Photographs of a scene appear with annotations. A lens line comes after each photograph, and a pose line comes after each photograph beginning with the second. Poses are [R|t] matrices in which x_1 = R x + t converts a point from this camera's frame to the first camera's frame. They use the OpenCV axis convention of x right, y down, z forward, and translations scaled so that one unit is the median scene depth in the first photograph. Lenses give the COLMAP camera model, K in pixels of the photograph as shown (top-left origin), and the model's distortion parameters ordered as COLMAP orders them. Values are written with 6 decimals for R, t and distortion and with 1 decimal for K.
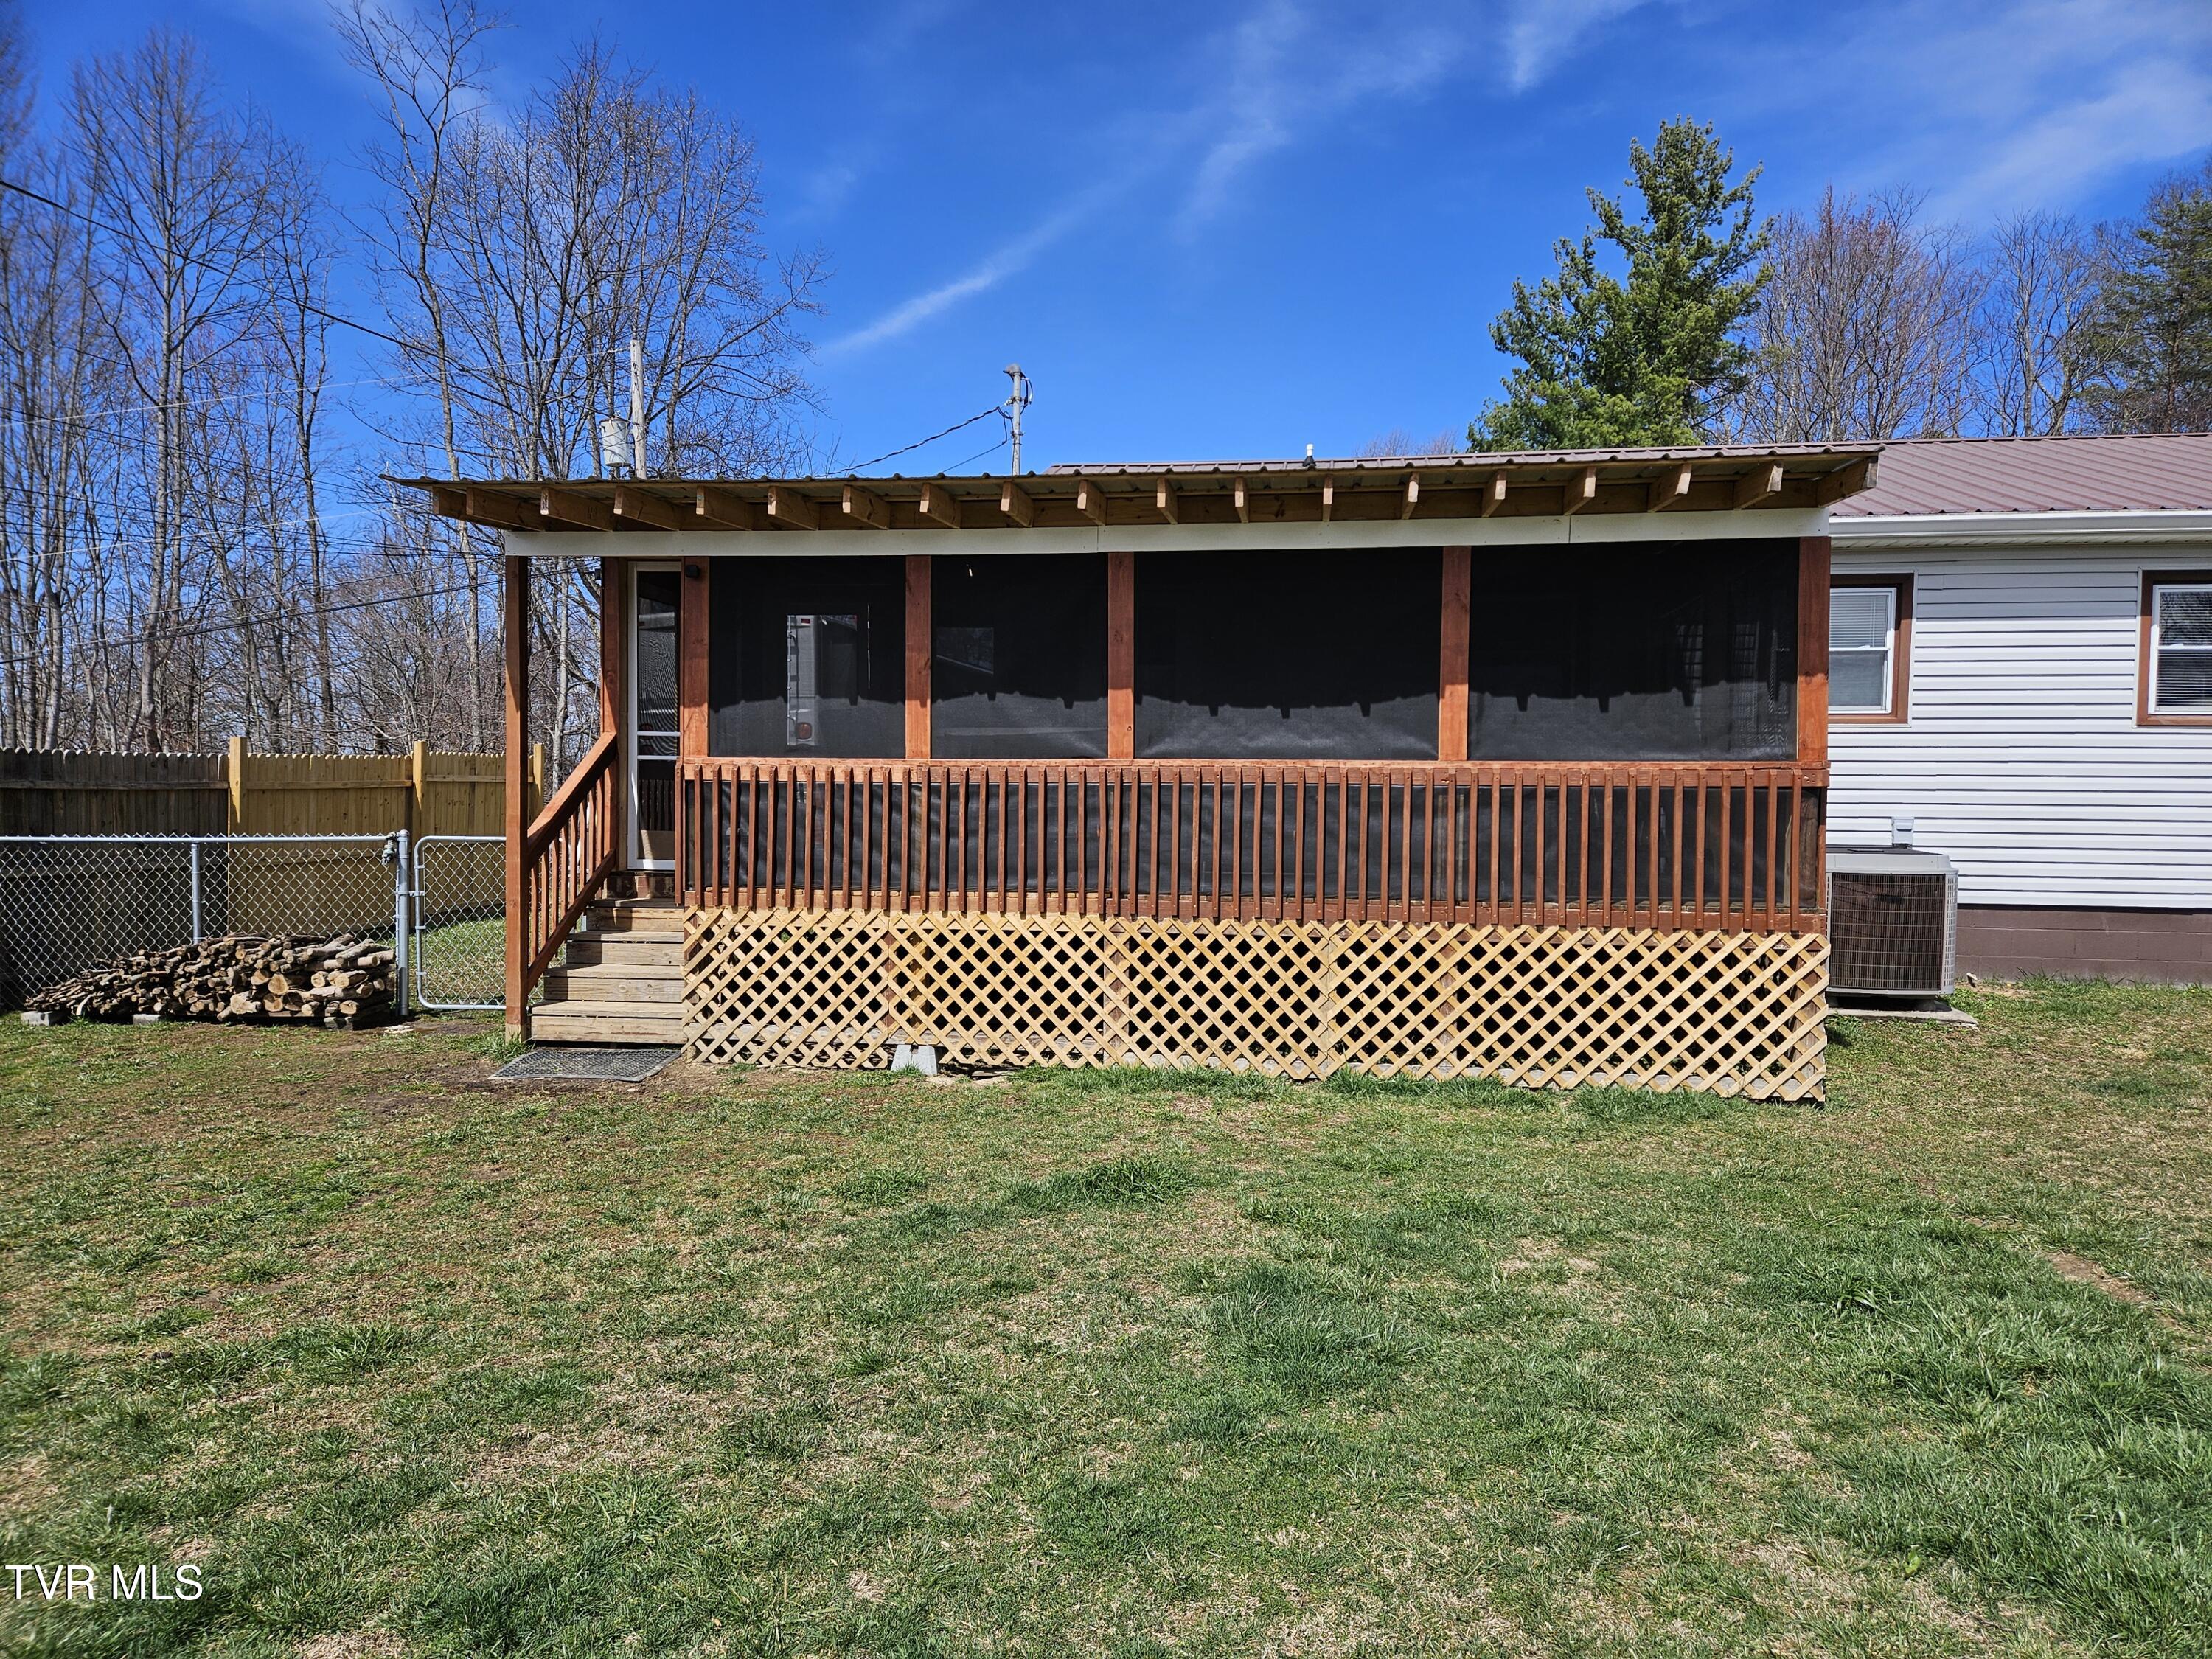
lens RADIAL K [[1487.2, 0, 1096.3], [0, 1487.2, 823.2], [0, 0, 1]] dist [0.083448, -0.072510]
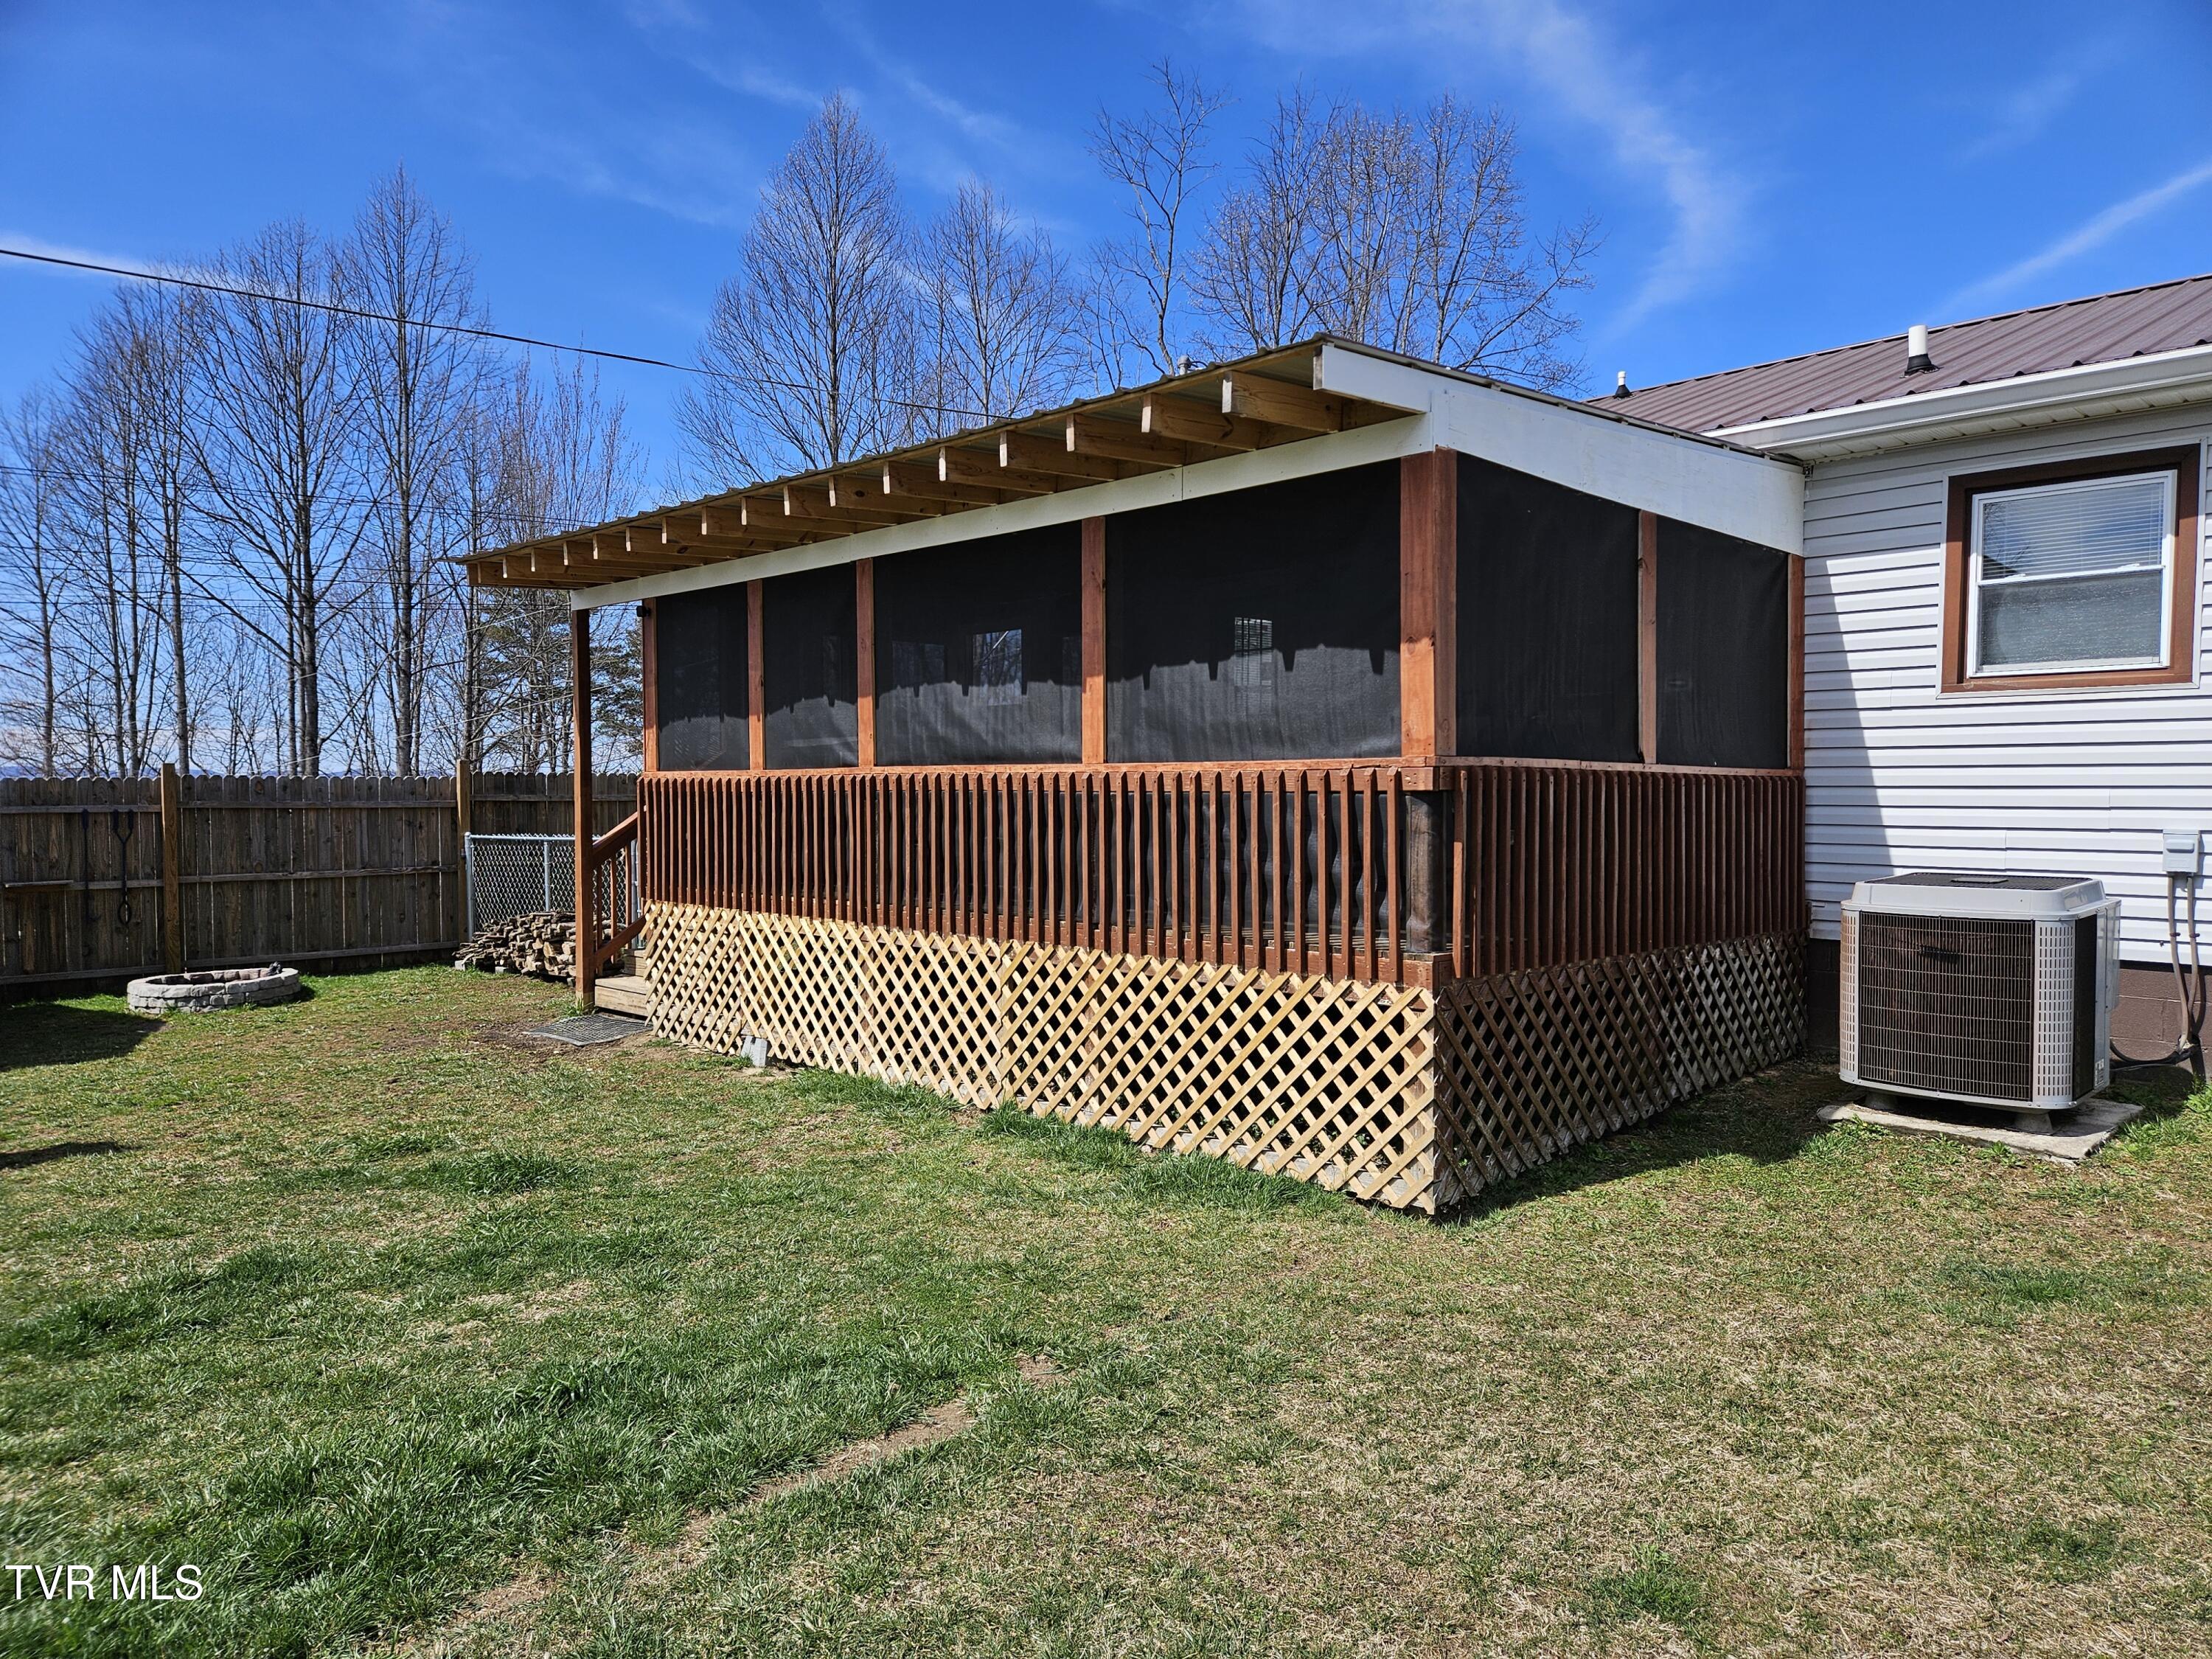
lens RADIAL K [[1487.2, 0, 1096.3], [0, 1487.2, 823.2], [0, 0, 1]] dist [0.083448, -0.072510]
pose [[0.802722, 0.003680, -0.596342, 0.718288], [-0.005738, 0.999982, -0.001553, -0.004657], [0.596326, 0.004669, 0.802729, 0.288187]]
